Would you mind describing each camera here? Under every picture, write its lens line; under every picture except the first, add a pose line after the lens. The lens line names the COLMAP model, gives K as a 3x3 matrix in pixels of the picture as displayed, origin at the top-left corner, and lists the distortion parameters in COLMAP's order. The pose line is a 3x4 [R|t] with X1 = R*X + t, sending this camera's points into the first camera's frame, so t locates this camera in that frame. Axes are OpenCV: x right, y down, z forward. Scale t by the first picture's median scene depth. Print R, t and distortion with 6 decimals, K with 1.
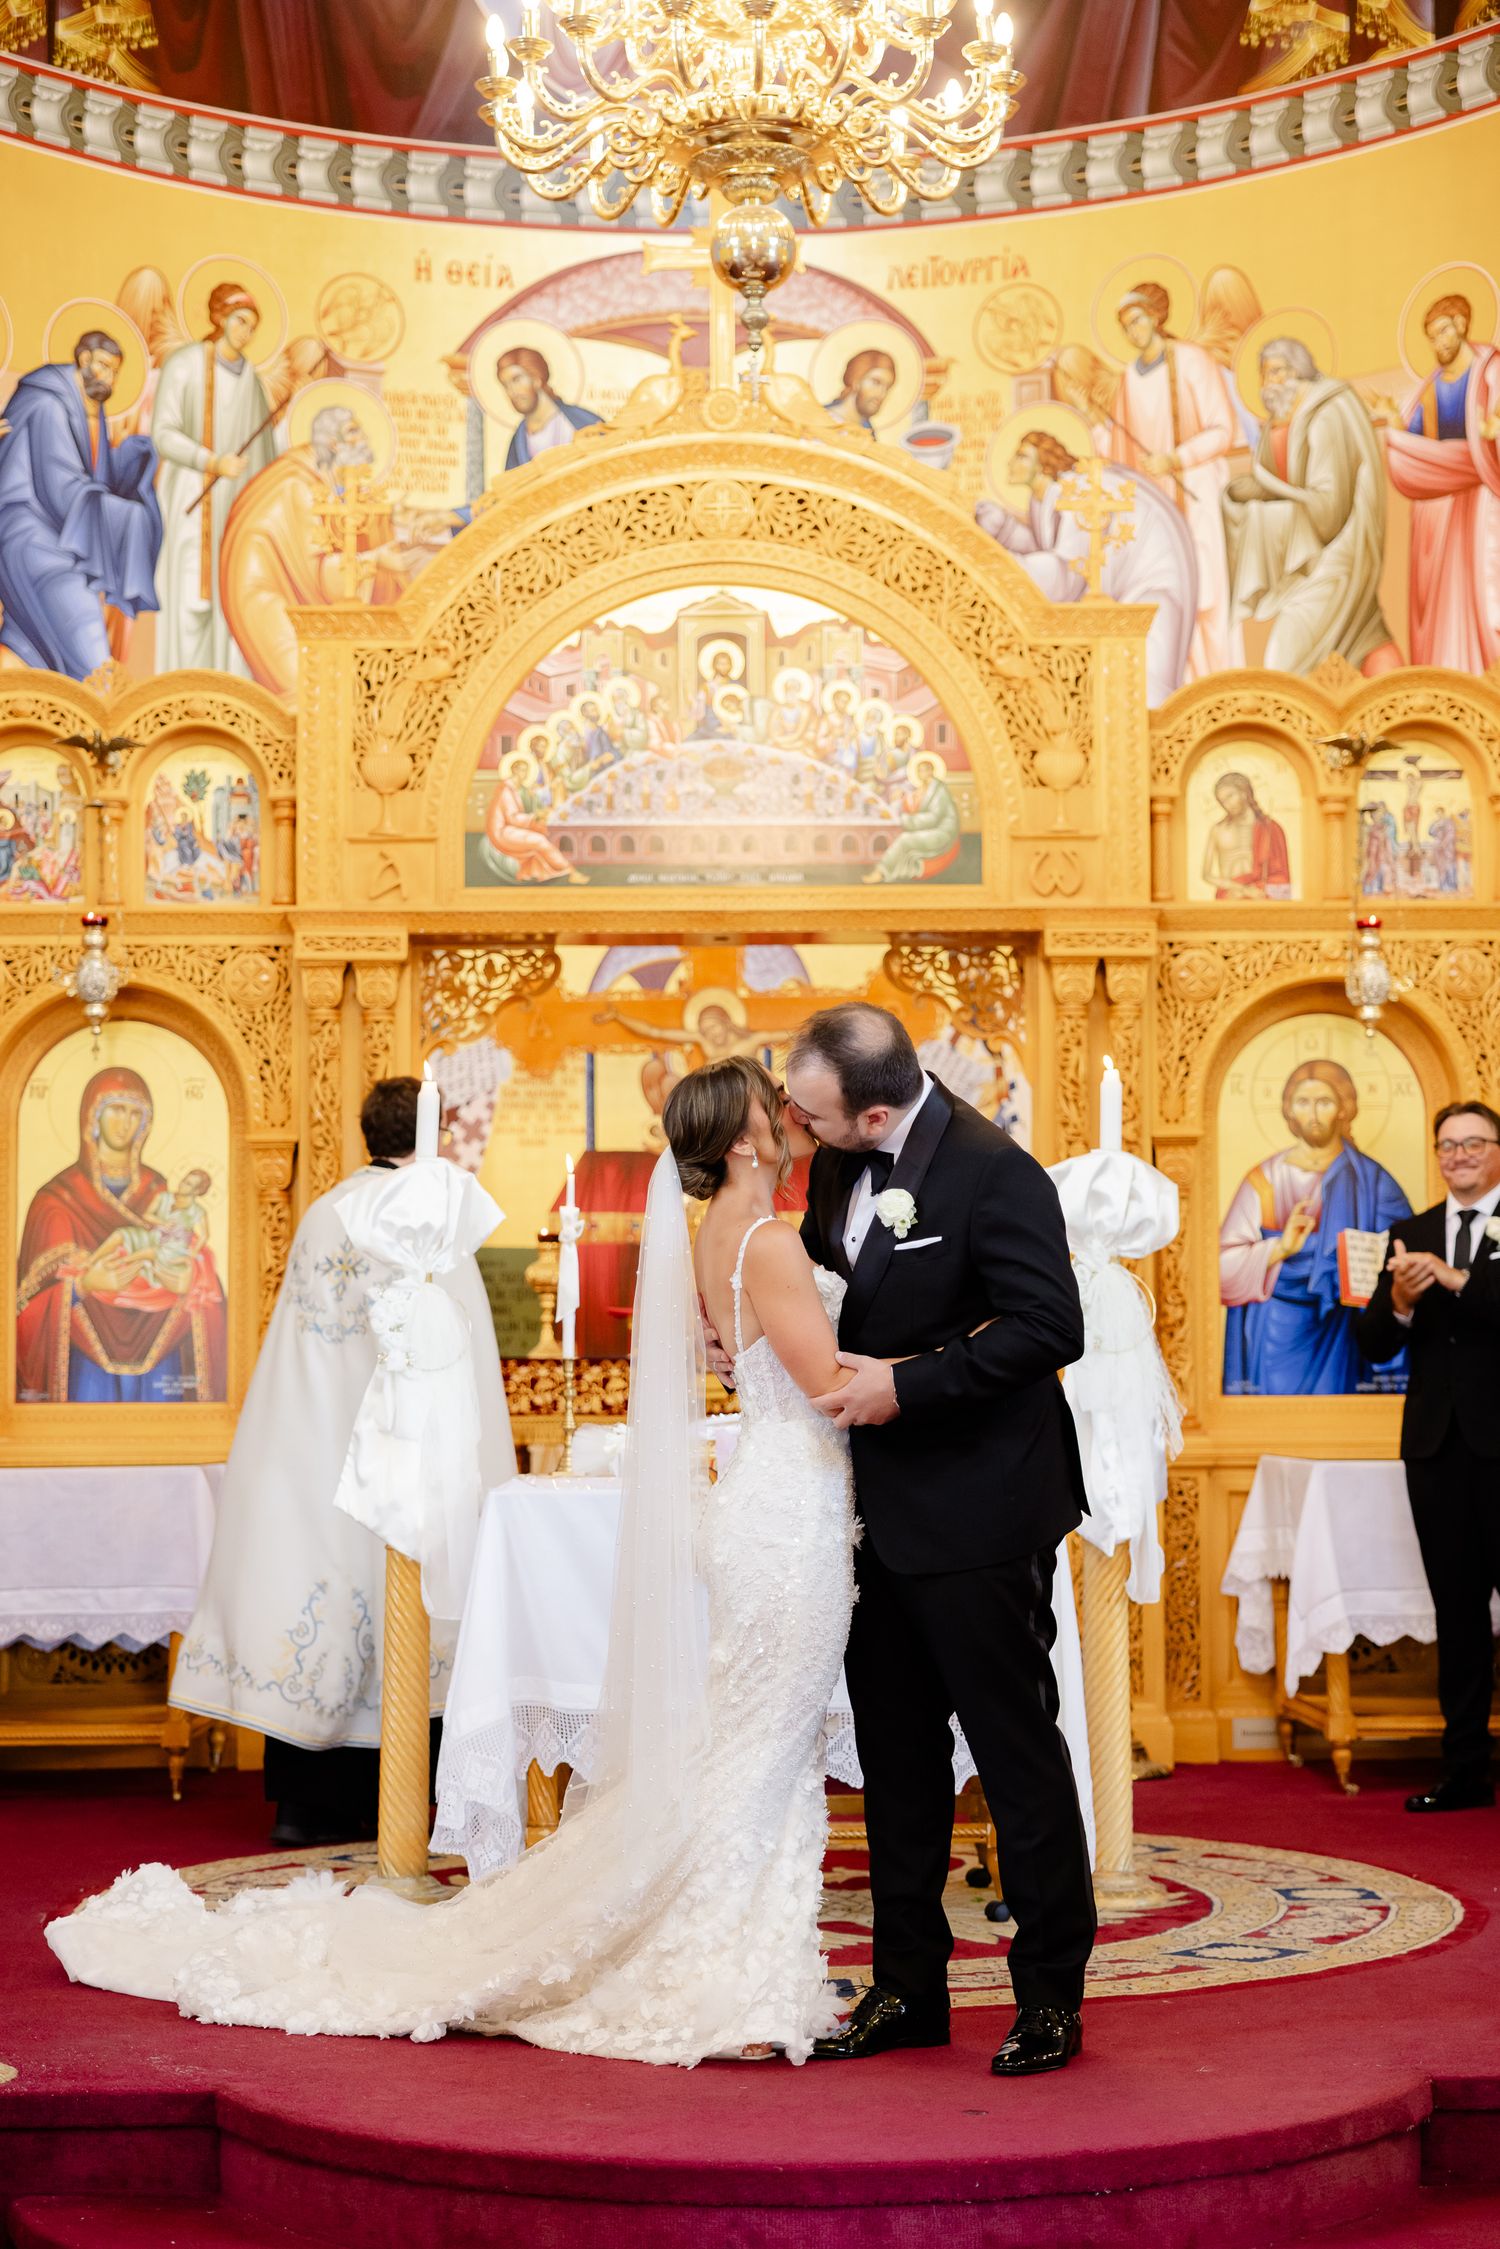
lens RADIAL K [[3637.7, 0, 745.8], [0, 3637.7, 1125.8], [0, 0, 1]] dist [0.056347, -0.034246]
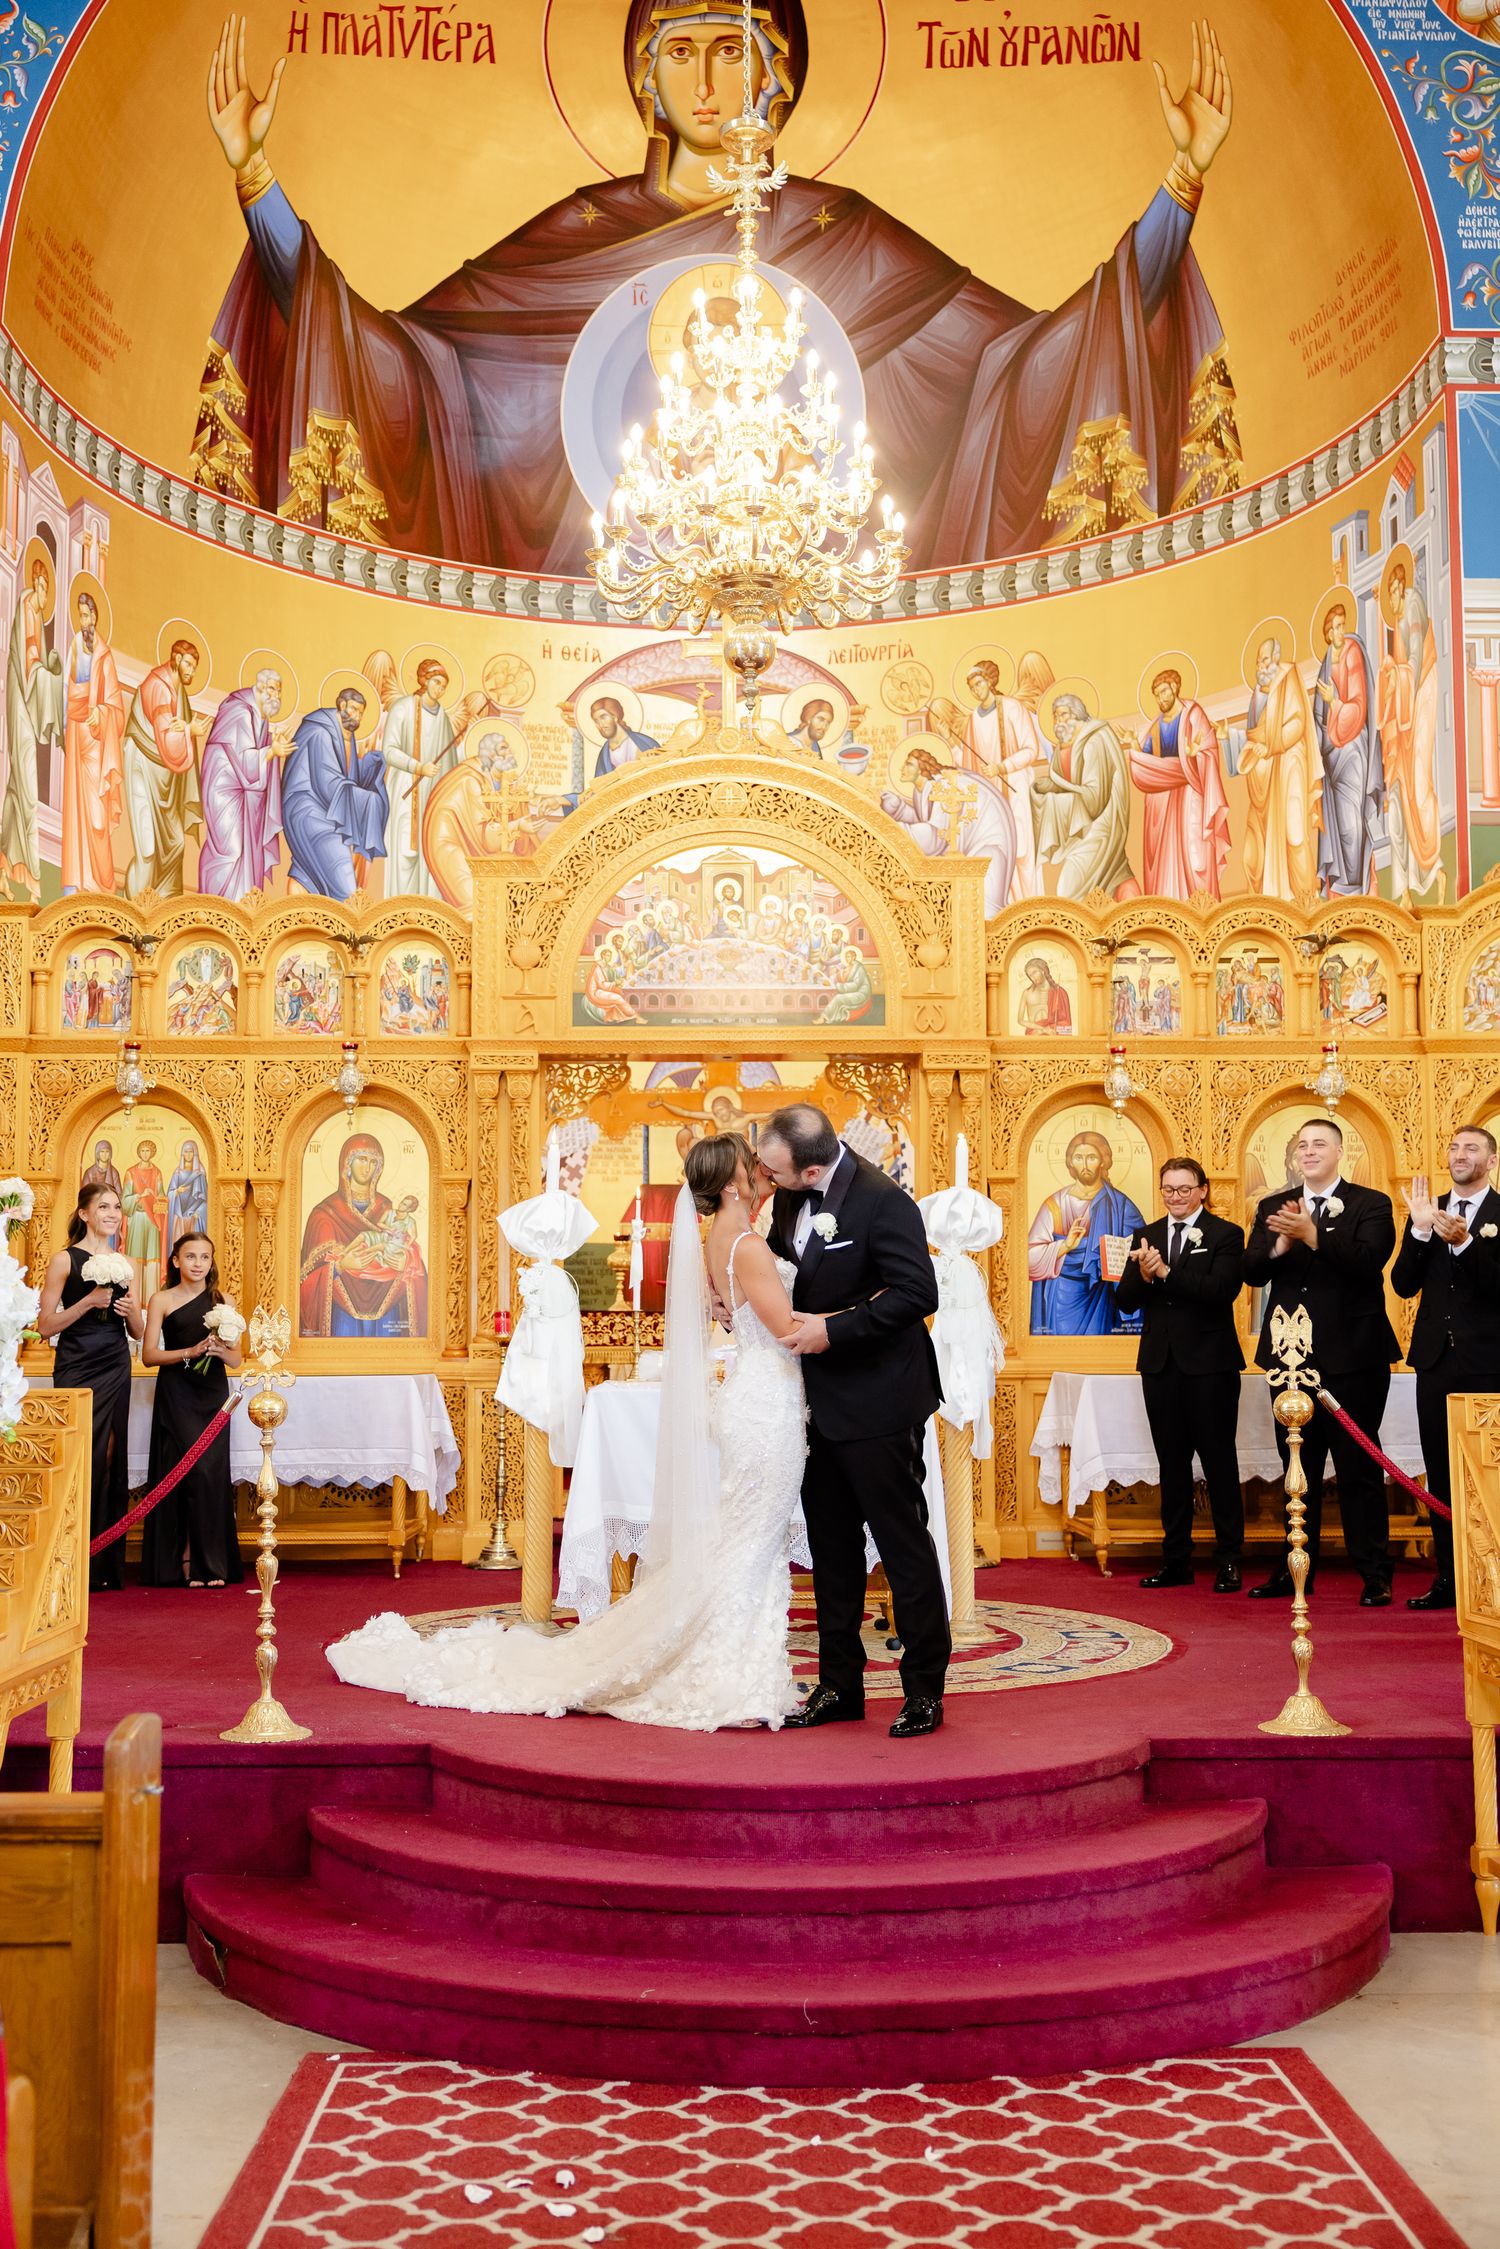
lens RADIAL K [[2262.4, 0, 732.3], [0, 2262.4, 1112.3], [0, 0, 1]] dist [0.023084, 0.025931]
pose [[0.999991, 0.003424, -0.002319, -0.002050], [-0.003481, 0.999688, -0.024747, -0.001072], [0.002234, 0.024755, 0.999691, -0.028231]]
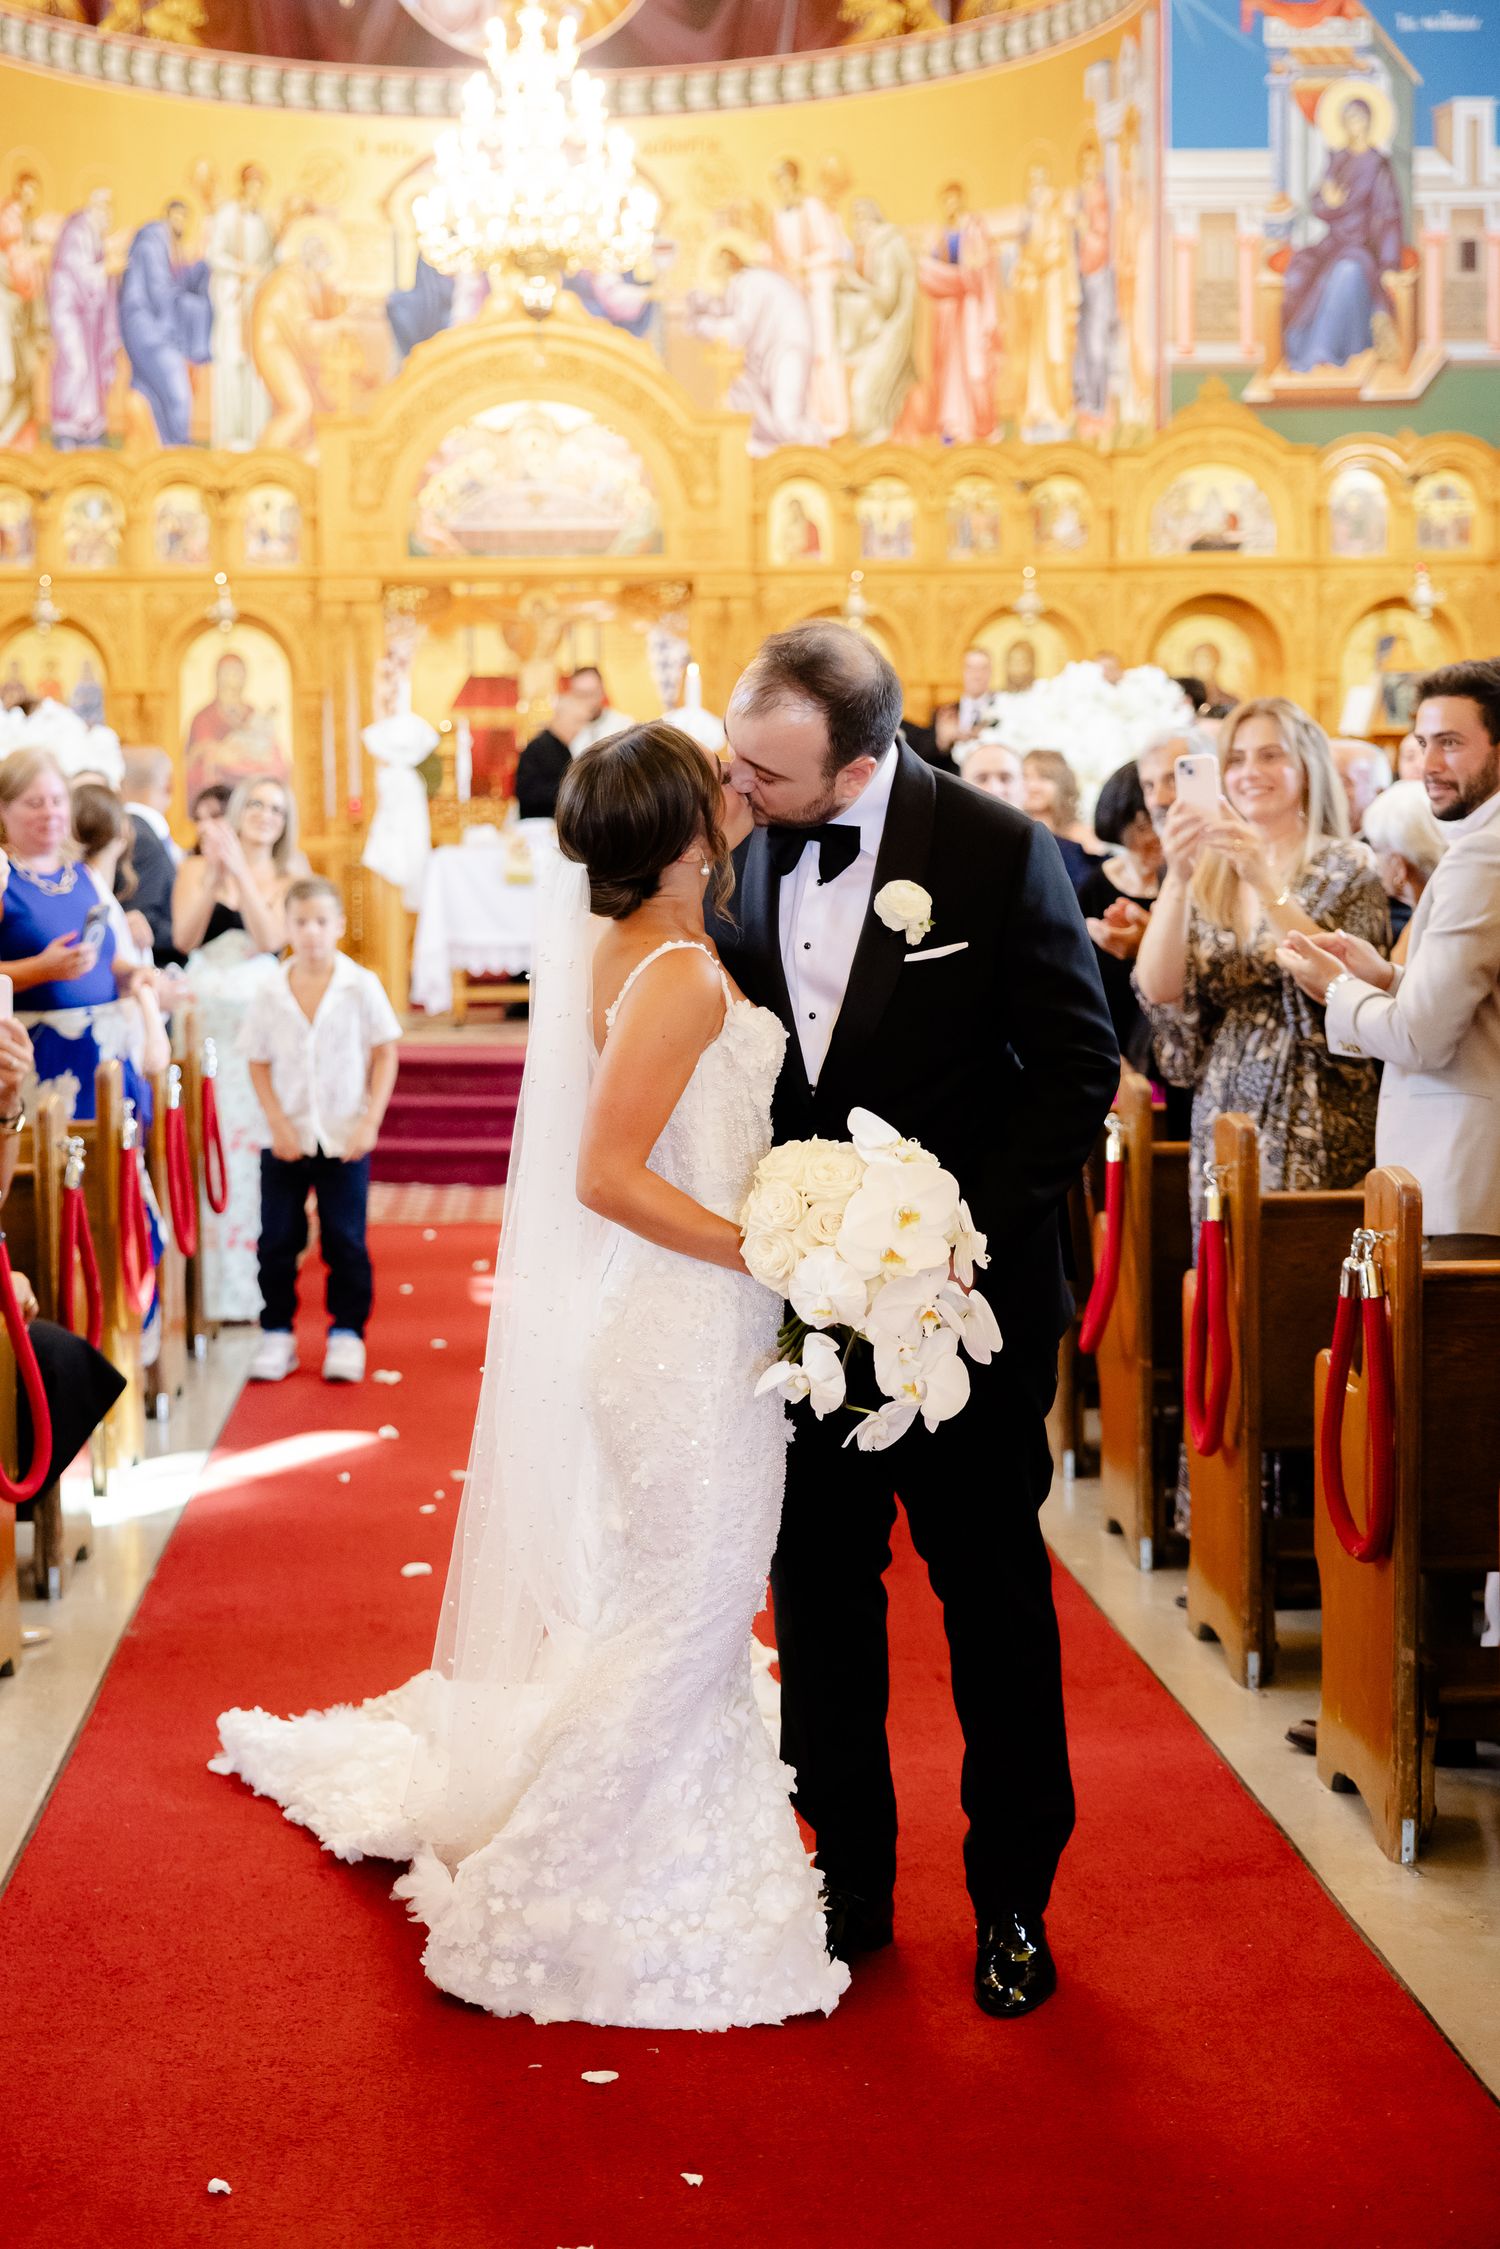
lens RADIAL K [[3379.3, 0, 705.7], [0, 3379.3, 1085.9], [0, 0, 1]] dist [0.055881, -0.086699]
pose [[0.999615, -0.010615, 0.025617, 0.035678], [0.006553, 0.988094, 0.153711, -0.063832], [-0.026944, -0.153484, 0.987784, -0.863744]]
